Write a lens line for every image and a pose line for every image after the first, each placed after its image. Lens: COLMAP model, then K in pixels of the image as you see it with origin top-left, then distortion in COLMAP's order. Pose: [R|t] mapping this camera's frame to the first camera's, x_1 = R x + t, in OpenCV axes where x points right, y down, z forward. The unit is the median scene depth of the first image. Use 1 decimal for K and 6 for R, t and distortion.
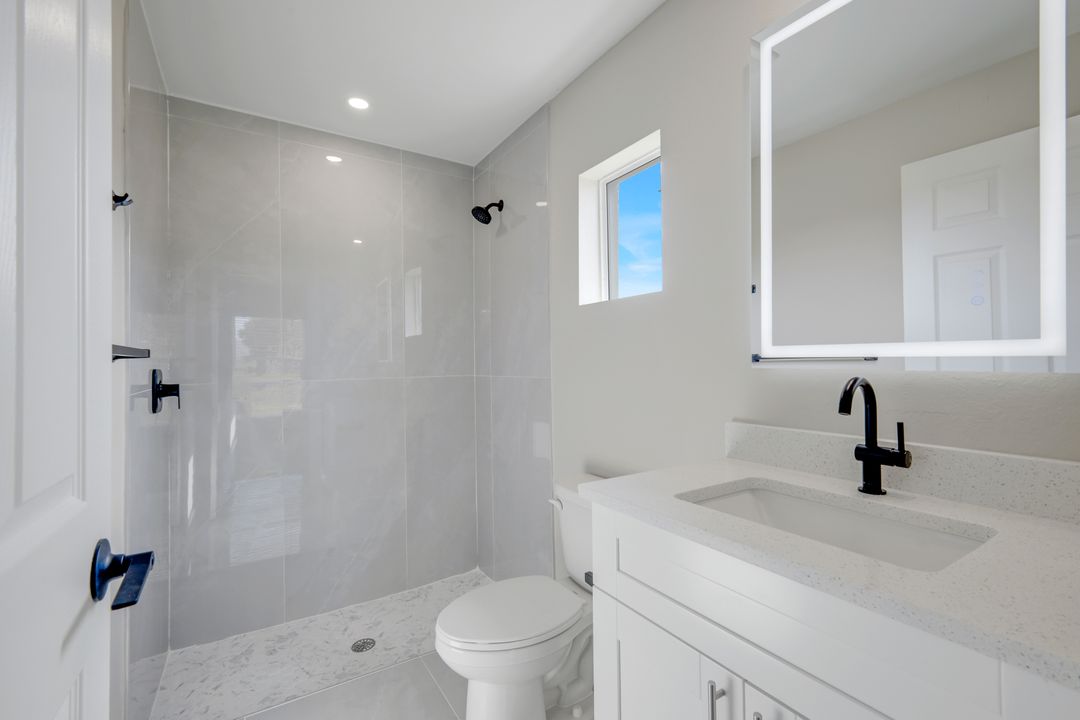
lens RADIAL K [[478.2, 0, 541.7], [0, 478.2, 357.5], [0, 0, 1]] dist [0.001120, 0.000214]
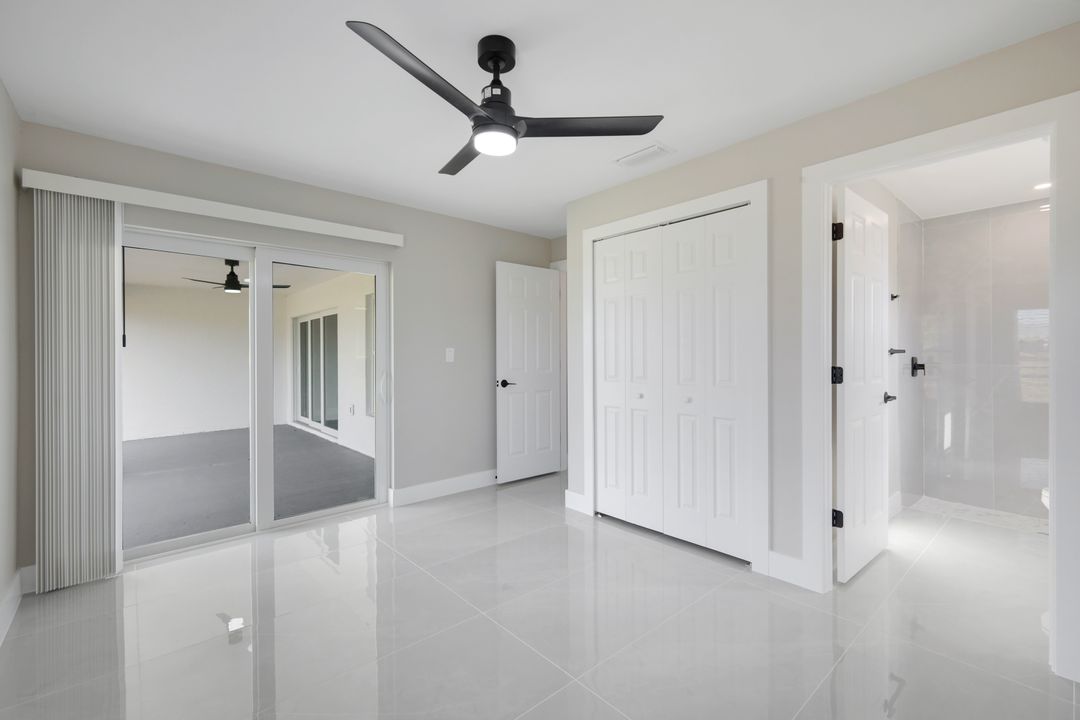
lens RADIAL K [[478.2, 0, 541.7], [0, 478.2, 357.5], [0, 0, 1]] dist [0.001120, 0.000214]
pose [[0.173824, 0.008570, -0.984739, 1.102249], [0.011148, 0.999881, 0.010670, -0.017330], [0.984714, -0.012832, 0.173708, -1.110496]]
